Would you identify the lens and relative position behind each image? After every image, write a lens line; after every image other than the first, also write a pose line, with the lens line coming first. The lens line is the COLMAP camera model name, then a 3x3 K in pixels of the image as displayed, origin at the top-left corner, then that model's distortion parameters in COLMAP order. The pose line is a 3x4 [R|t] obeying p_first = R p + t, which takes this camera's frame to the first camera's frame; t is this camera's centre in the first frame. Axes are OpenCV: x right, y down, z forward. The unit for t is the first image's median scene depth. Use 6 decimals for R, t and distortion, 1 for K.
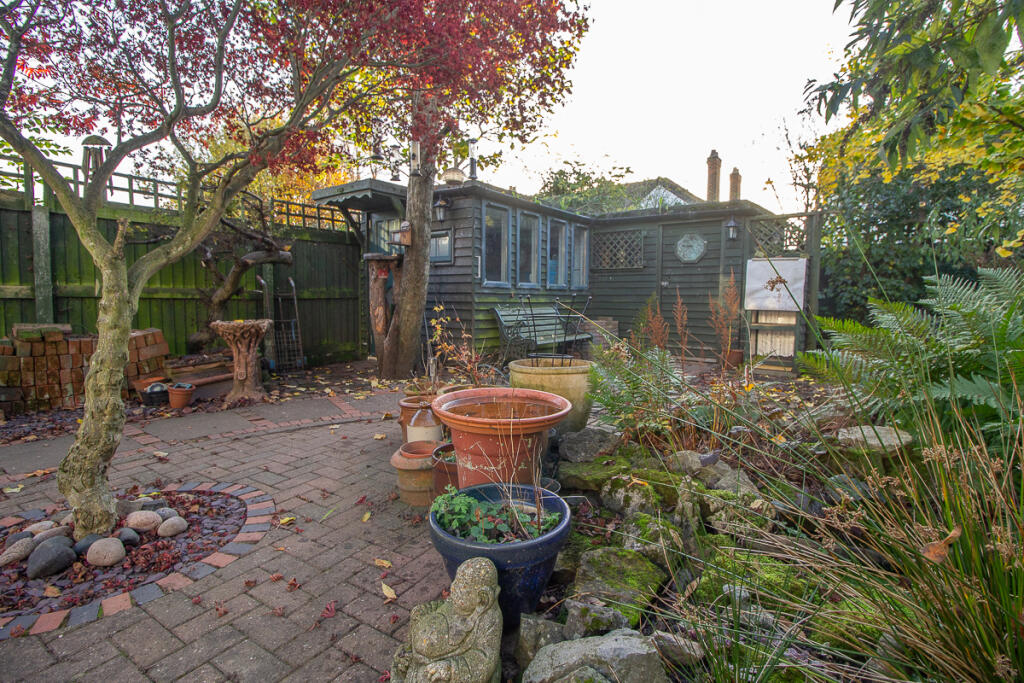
lens RADIAL K [[475.2, 0, 512.0], [0, 475.2, 341.5], [0, 0, 1]] dist [0.000614, -0.014040]
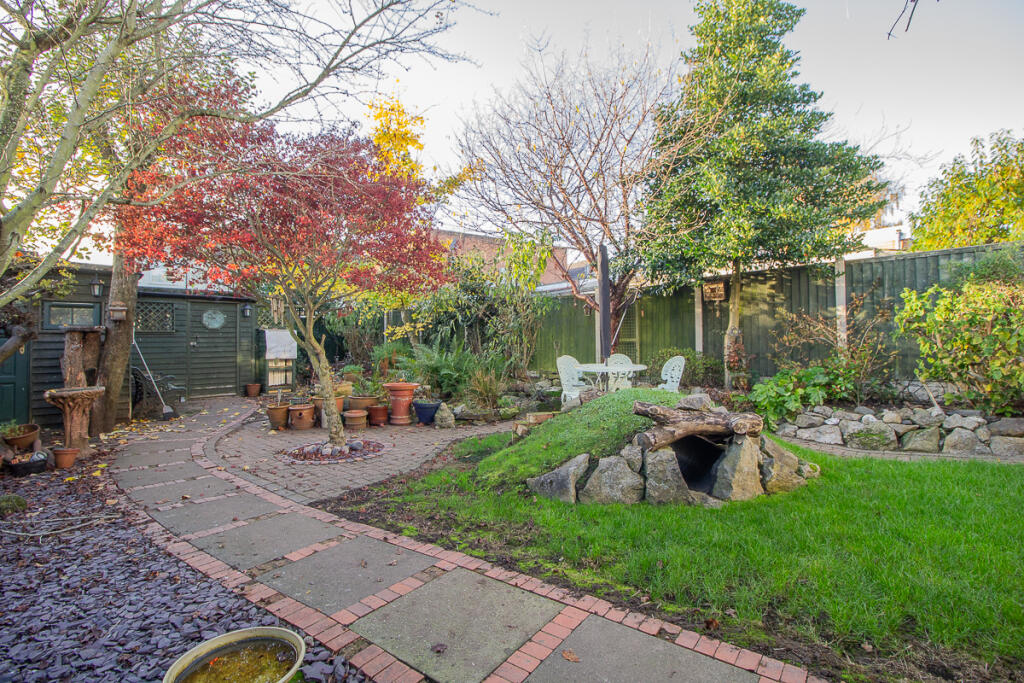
lens RADIAL K [[475.2, 0, 512.0], [0, 475.2, 341.5], [0, 0, 1]] dist [0.000614, -0.014040]
pose [[0.143629, -0.004656, 0.989621, -1.558313], [0.111227, 0.993729, -0.011468, -0.022670], [-0.983361, 0.111720, 0.143247, -0.151446]]
